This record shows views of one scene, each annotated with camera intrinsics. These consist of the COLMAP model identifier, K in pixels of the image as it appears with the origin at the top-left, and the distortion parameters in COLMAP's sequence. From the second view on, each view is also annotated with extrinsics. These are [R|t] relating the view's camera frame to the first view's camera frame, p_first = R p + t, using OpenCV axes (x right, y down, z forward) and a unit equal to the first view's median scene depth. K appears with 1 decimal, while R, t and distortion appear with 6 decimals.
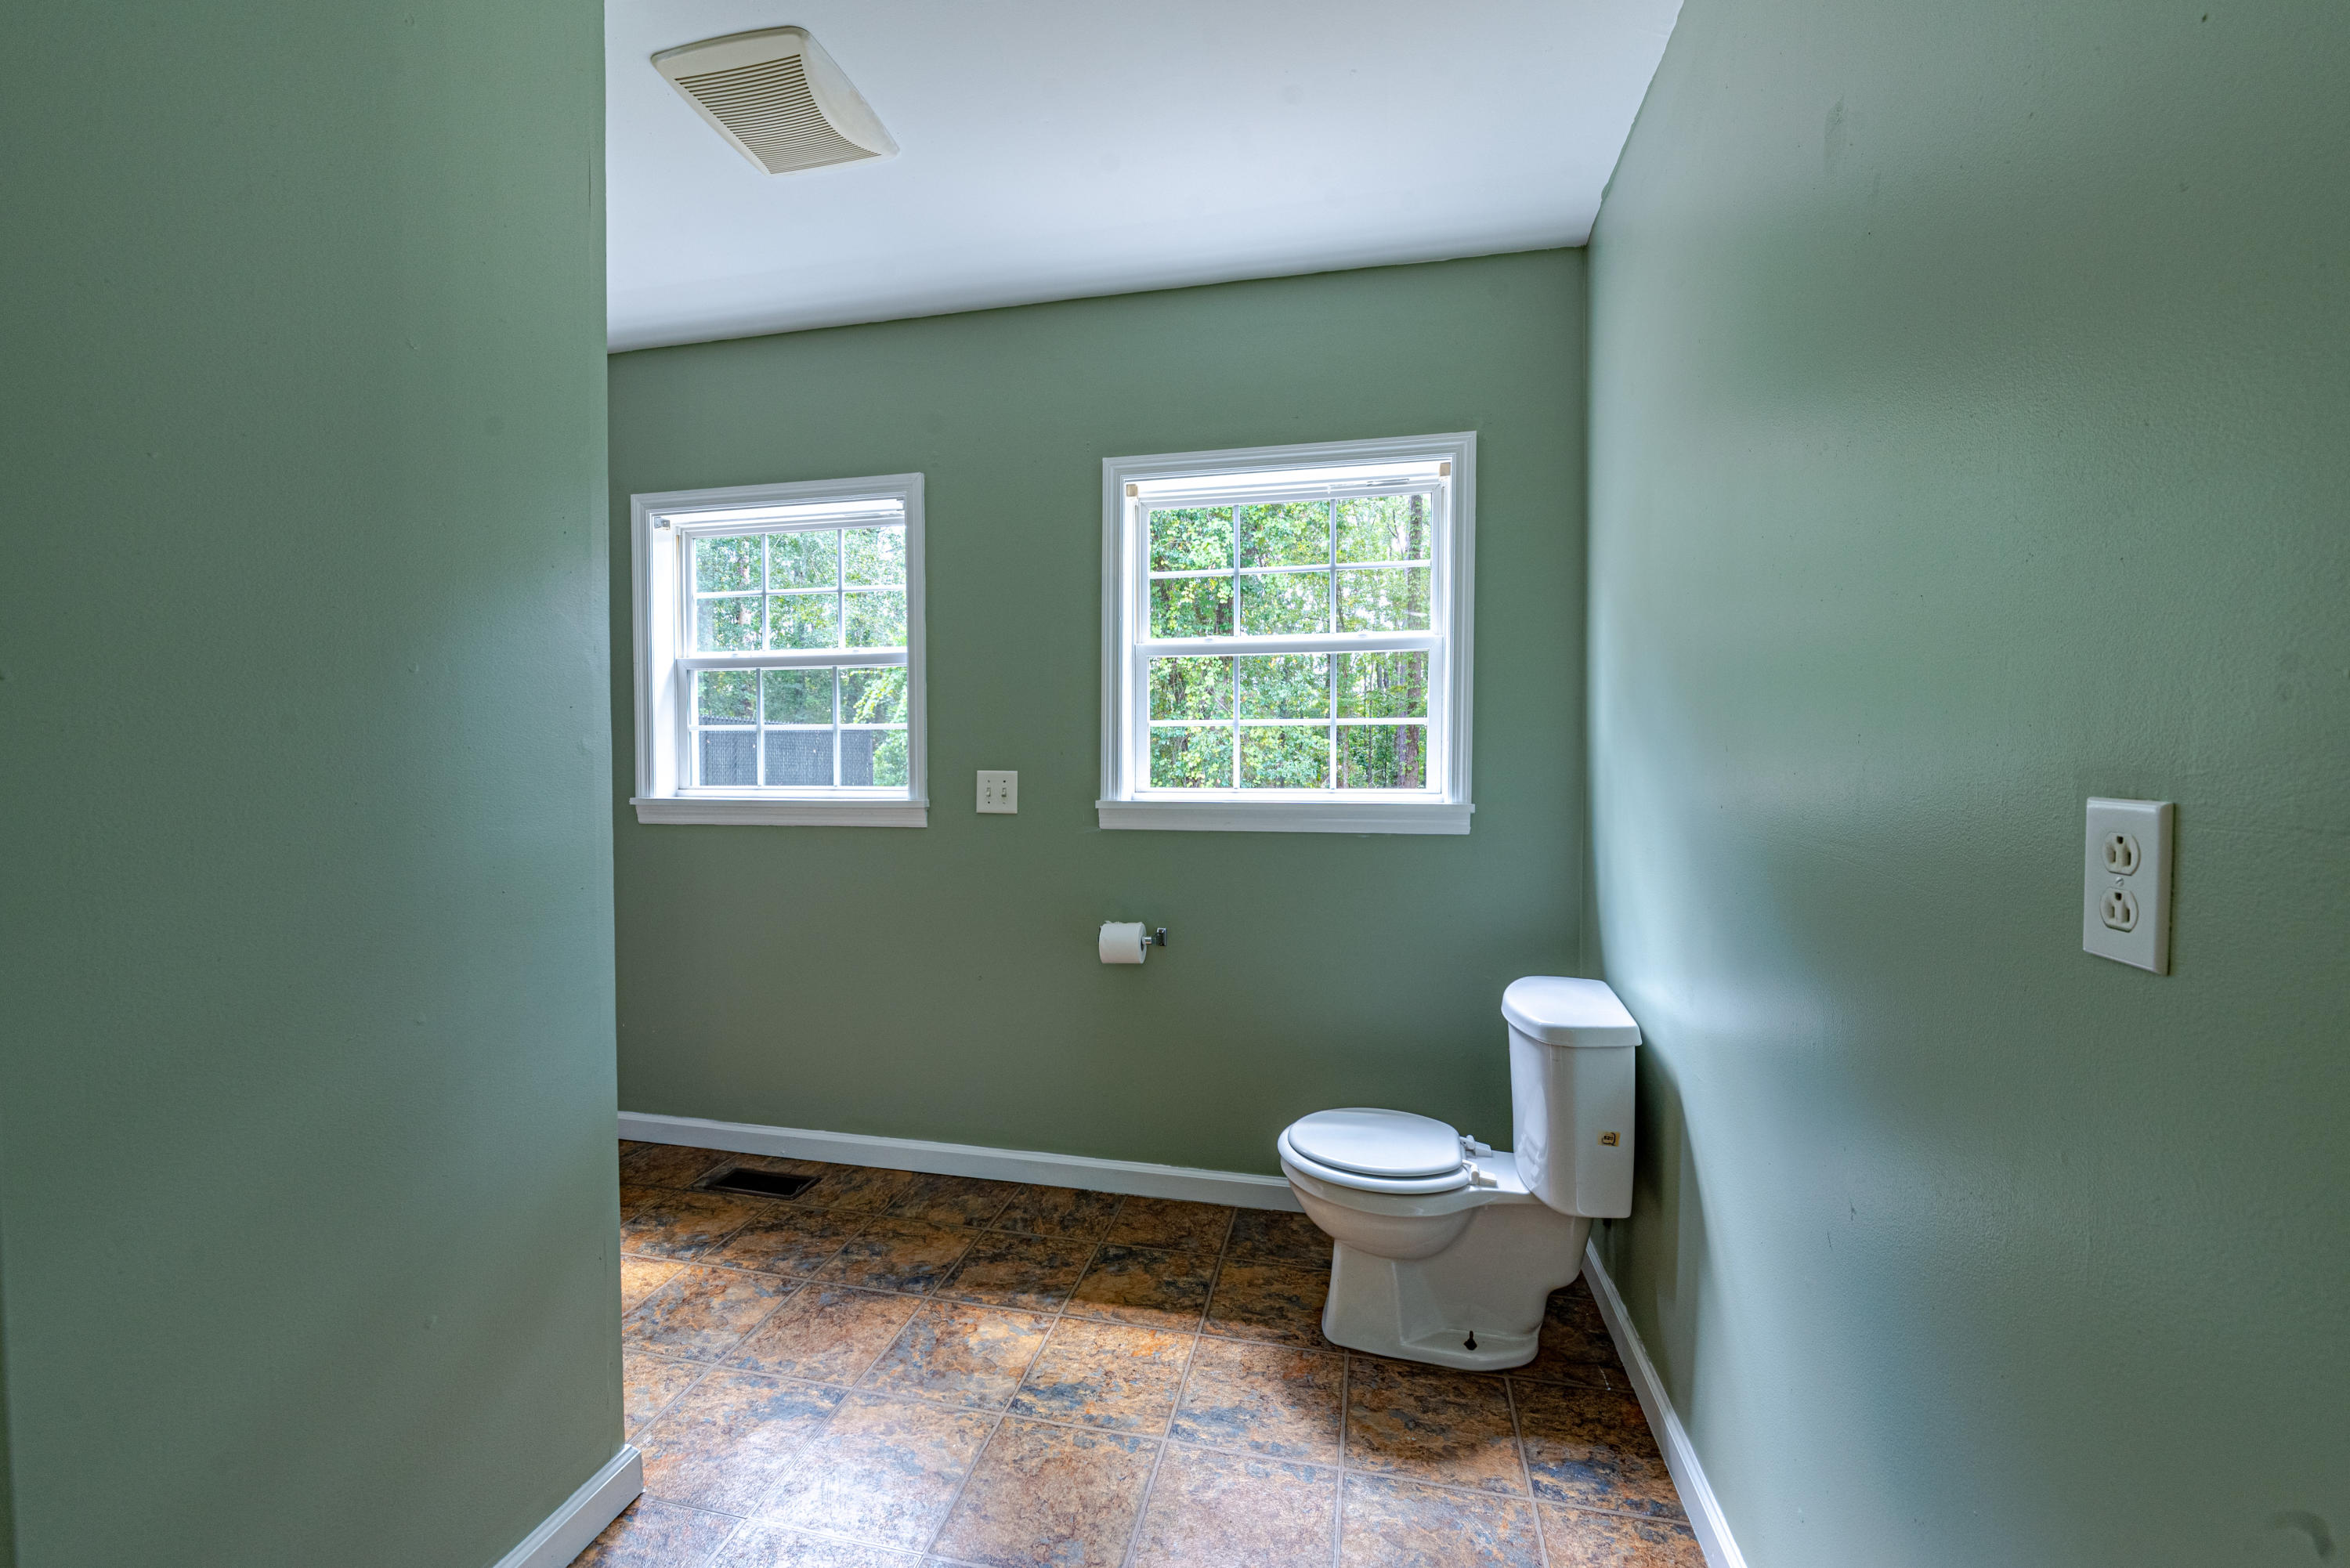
lens RADIAL K [[909.8, 0, 1163.9], [0, 909.8, 787.3], [0, 0, 1]] dist [-0.000995, -0.000464]
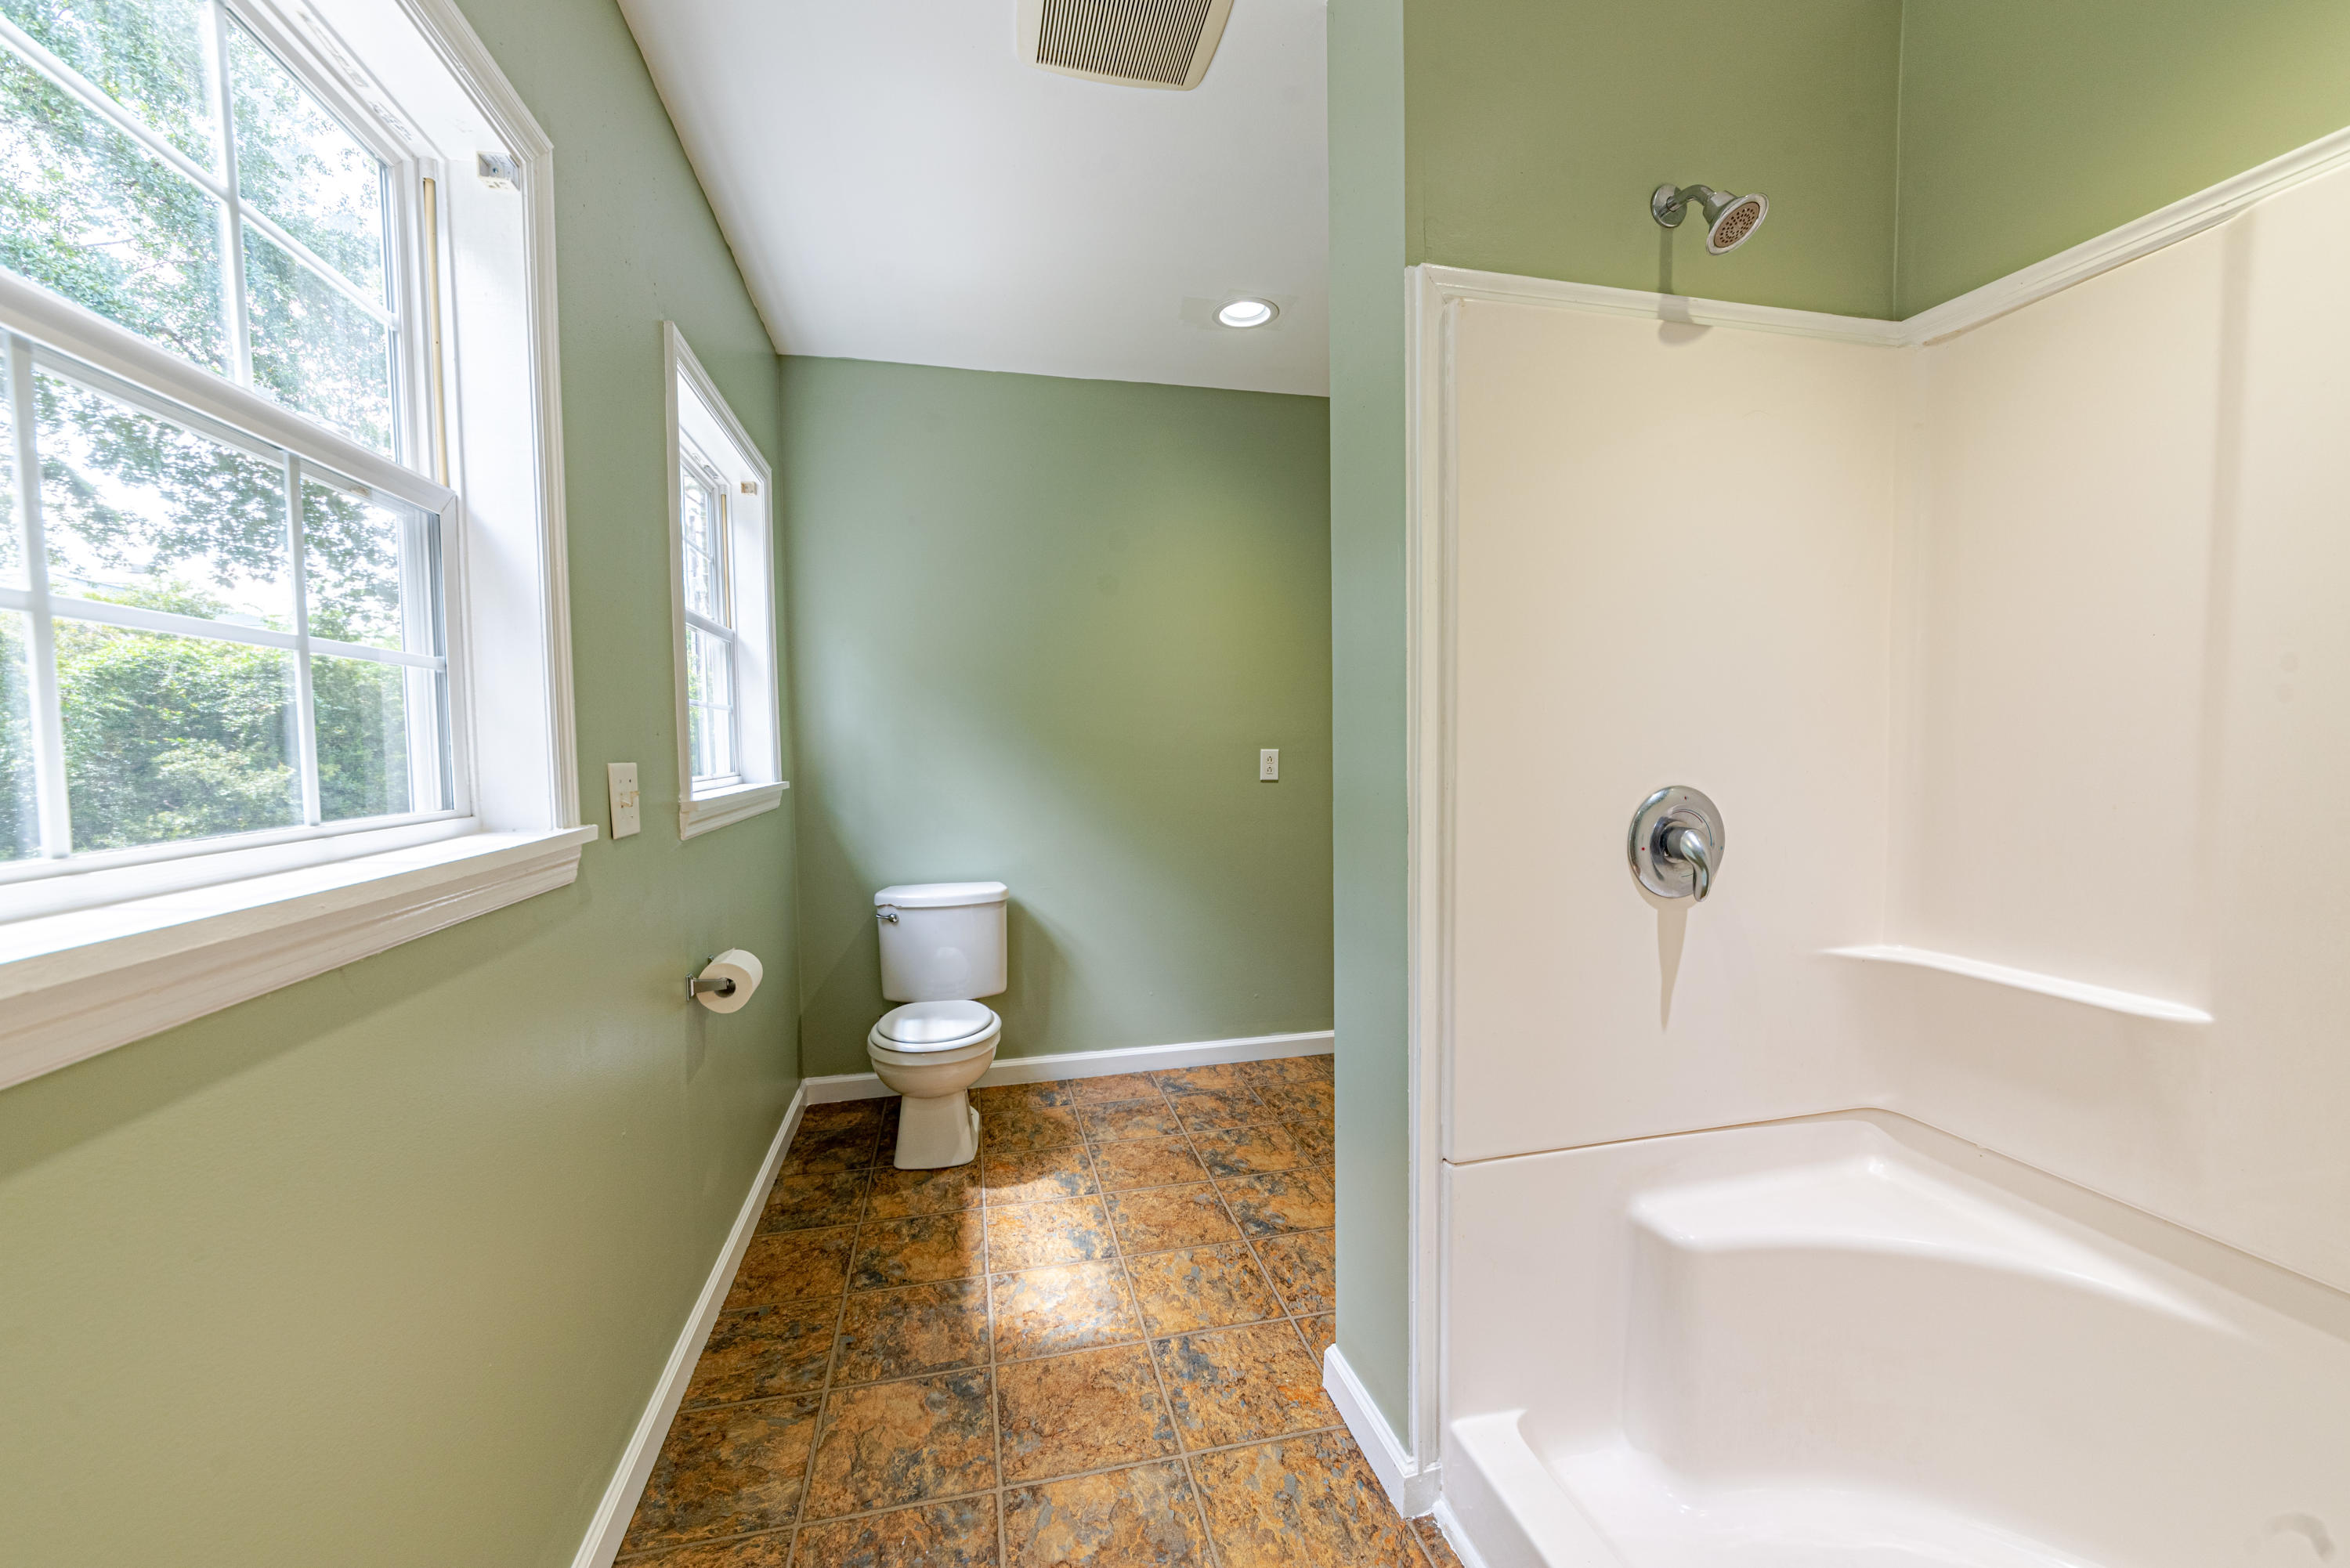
lens RADIAL K [[942.8, 0, 1171.3], [0, 942.8, 793.7], [0, 0, 1]] dist [-0.002709, 0.000043]
pose [[-0.438390, -0.044273, 0.897694, -1.087482], [0.039532, 0.996870, 0.068469, -0.031600], [-0.897915, 0.065504, -0.435268, 1.177935]]
